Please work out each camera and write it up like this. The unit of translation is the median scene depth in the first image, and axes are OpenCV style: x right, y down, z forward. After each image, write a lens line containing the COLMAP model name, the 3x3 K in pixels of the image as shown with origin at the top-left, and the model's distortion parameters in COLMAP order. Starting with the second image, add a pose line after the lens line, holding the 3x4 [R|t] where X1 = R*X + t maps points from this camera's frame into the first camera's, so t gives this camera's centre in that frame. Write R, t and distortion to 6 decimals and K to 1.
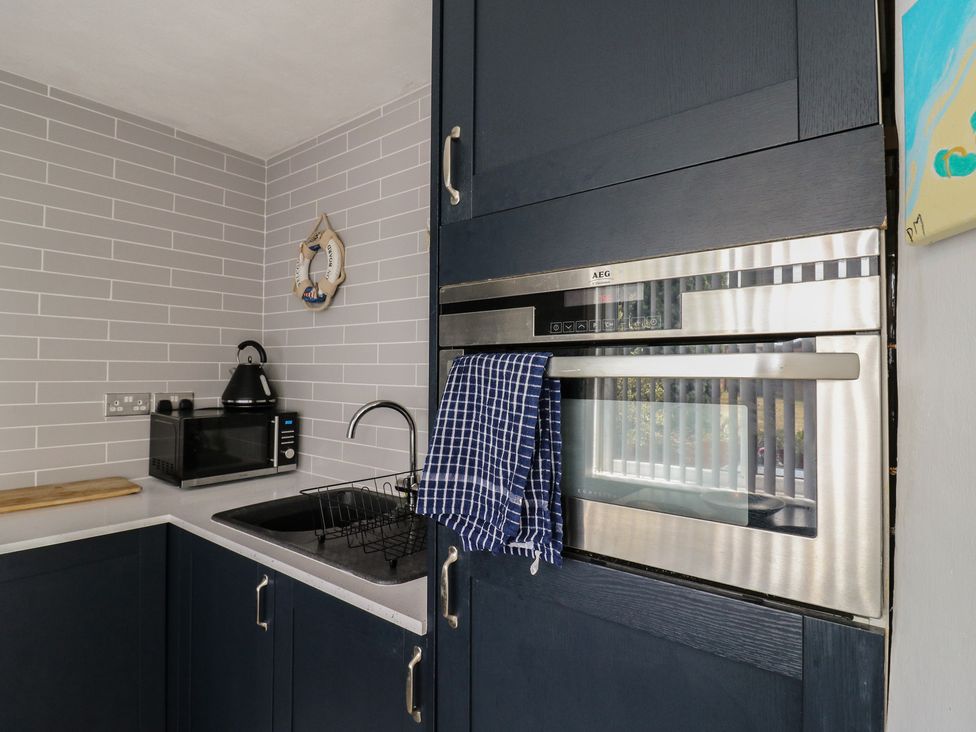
lens RADIAL K [[513.0, 0, 493.6], [0, 513.0, 364.5], [0, 0, 1]] dist [0.002051, -0.015366]
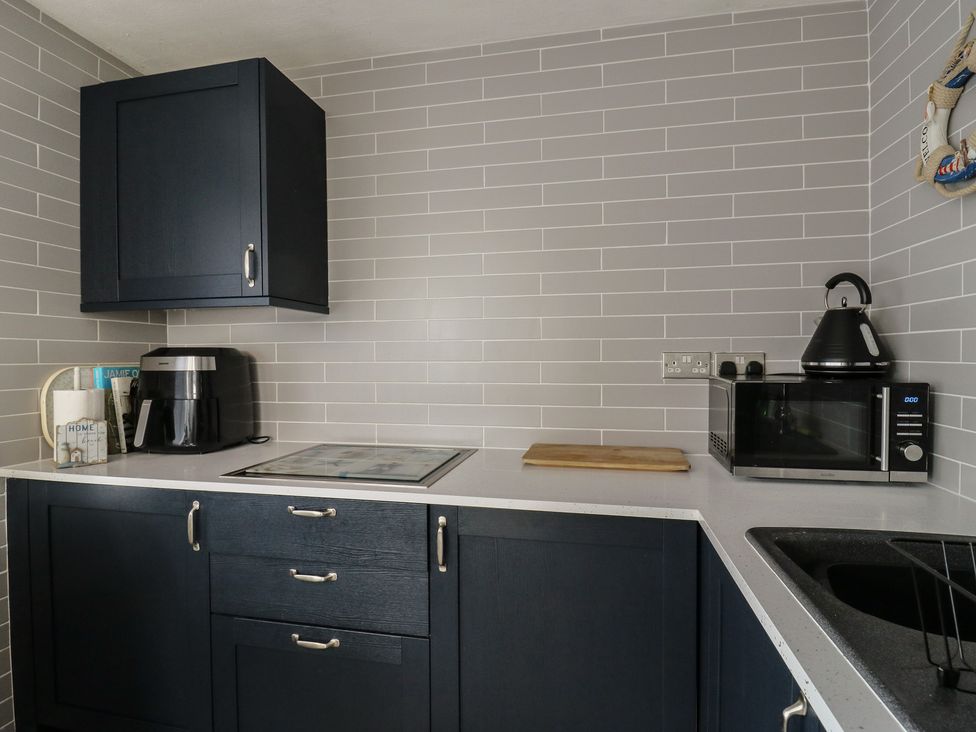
lens RADIAL K [[513.0, 0, 493.6], [0, 513.0, 364.5], [0, 0, 1]] dist [0.002051, -0.015366]
pose [[0.438820, 0.001604, -0.898574, -0.090986], [0.022619, 0.999662, 0.012831, 0.058645], [0.898290, -0.025955, 0.438635, 0.340644]]
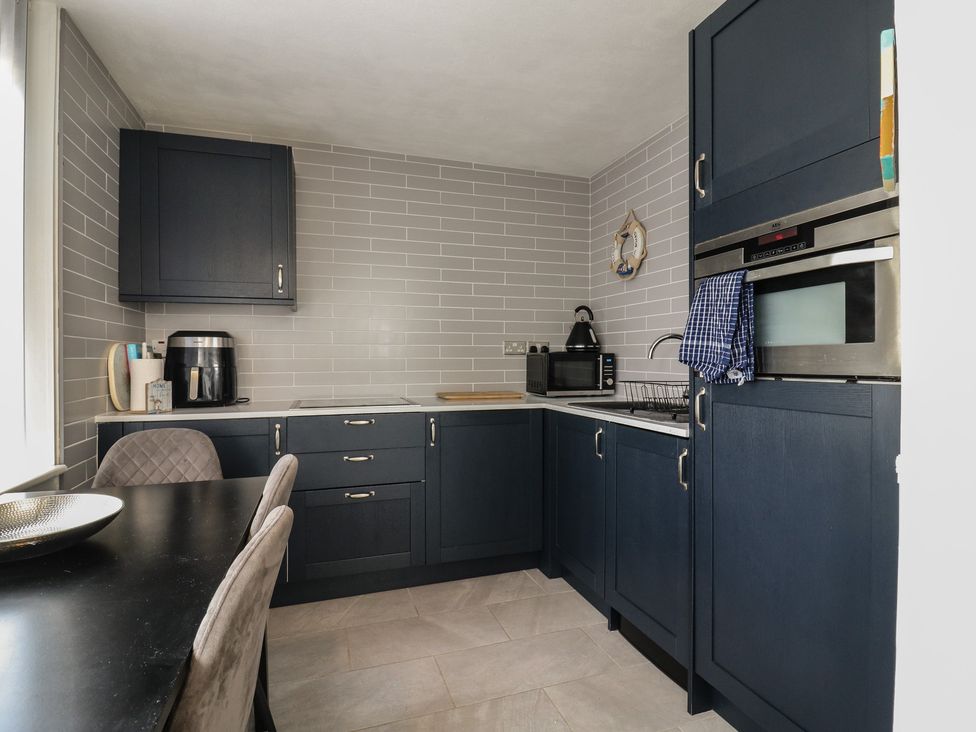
lens RADIAL K [[513.0, 0, 493.6], [0, 513.0, 364.5], [0, 0, 1]] dist [0.002051, -0.015366]
pose [[0.833099, -0.005027, -0.553101, 0.135627], [0.018637, 0.999646, 0.018986, 0.098988], [0.552809, -0.026125, 0.832898, -0.404244]]
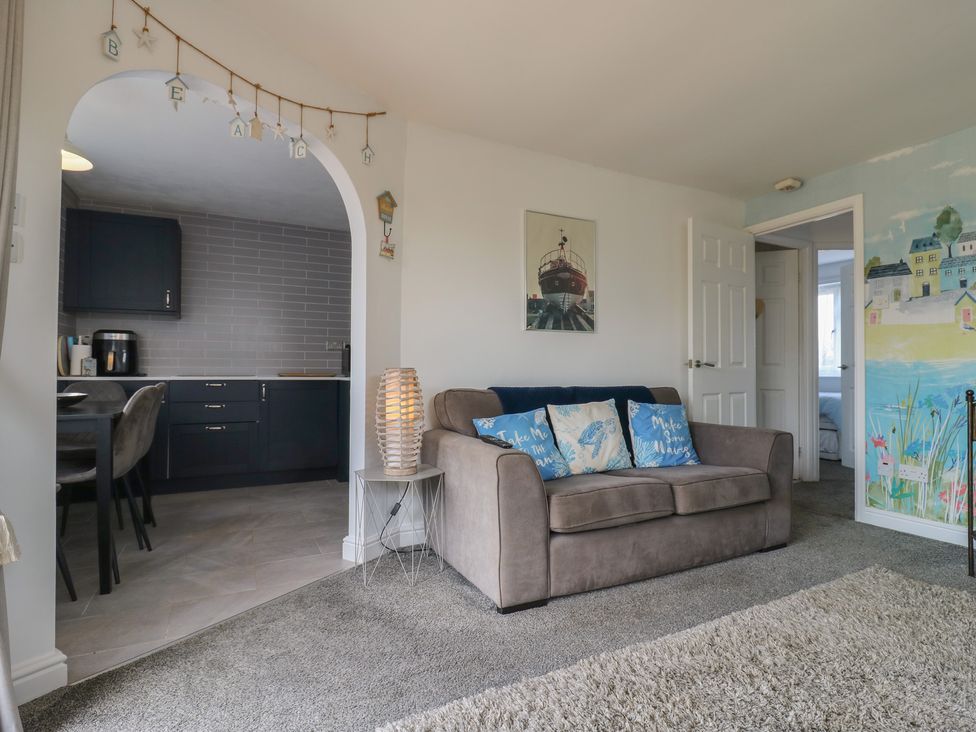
lens RADIAL K [[513.0, 0, 493.6], [0, 513.0, 364.5], [0, 0, 1]] dist [0.002051, -0.015366]
pose [[0.902015, -0.009700, -0.431596, 1.079136], [0.009747, 0.999950, -0.002104, 0.184857], [0.431595, -0.002309, 0.902065, -0.938214]]
